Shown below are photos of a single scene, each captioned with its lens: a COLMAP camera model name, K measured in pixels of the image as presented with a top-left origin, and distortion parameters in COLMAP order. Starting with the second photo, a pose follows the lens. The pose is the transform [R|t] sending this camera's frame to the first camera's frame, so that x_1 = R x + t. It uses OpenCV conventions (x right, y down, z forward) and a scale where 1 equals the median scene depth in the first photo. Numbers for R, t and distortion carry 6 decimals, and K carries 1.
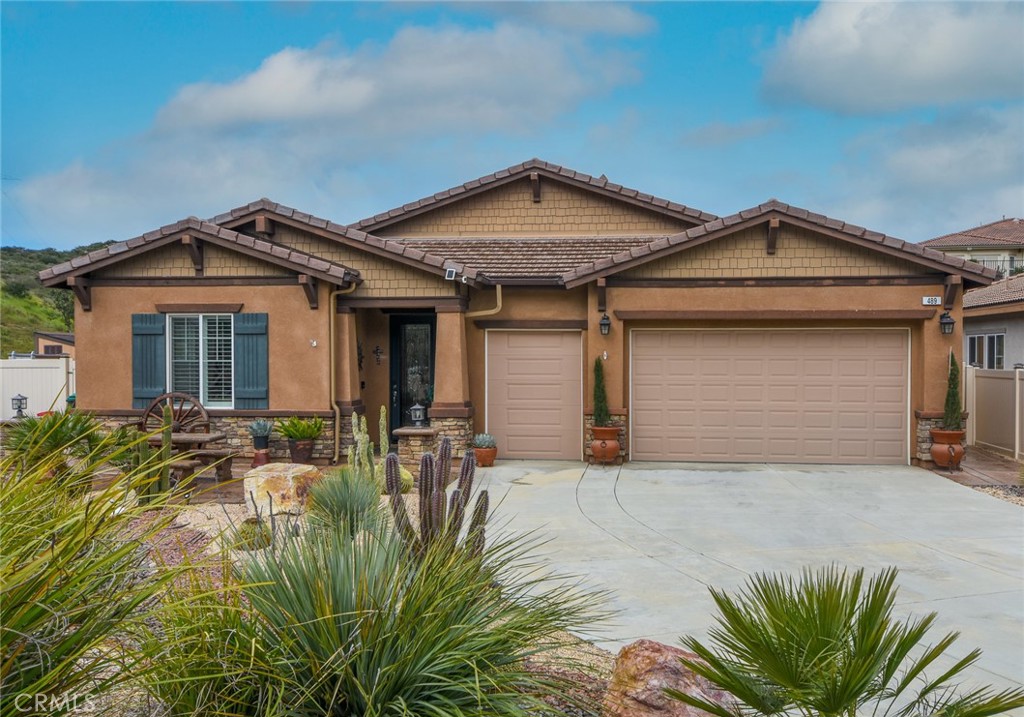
lens RADIAL K [[808.4, 0, 512.3], [0, 808.4, 387.6], [0, 0, 1]] dist [0.008177, 0.064603]
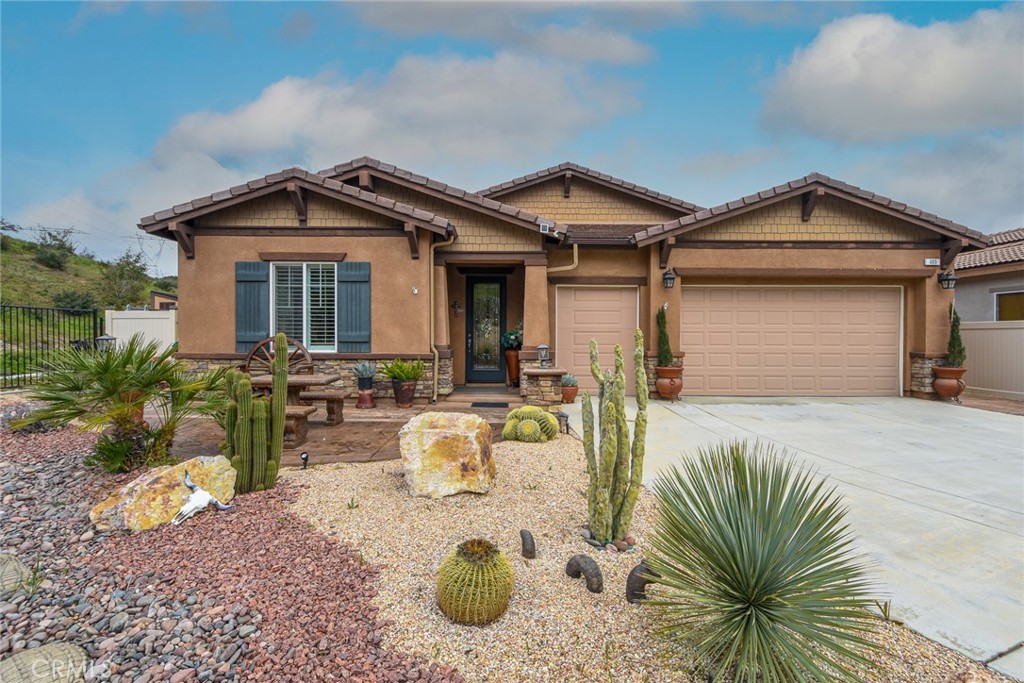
lens RADIAL K [[460.5, 0, 526.7], [0, 460.5, 343.4], [0, 0, 1]] dist [0.027498, -0.023594]
pose [[0.993414, -0.000167, 0.114583, -0.165877], [0.001453, 0.999937, -0.011137, 0.021932], [-0.114574, 0.011230, 0.993351, 0.369160]]
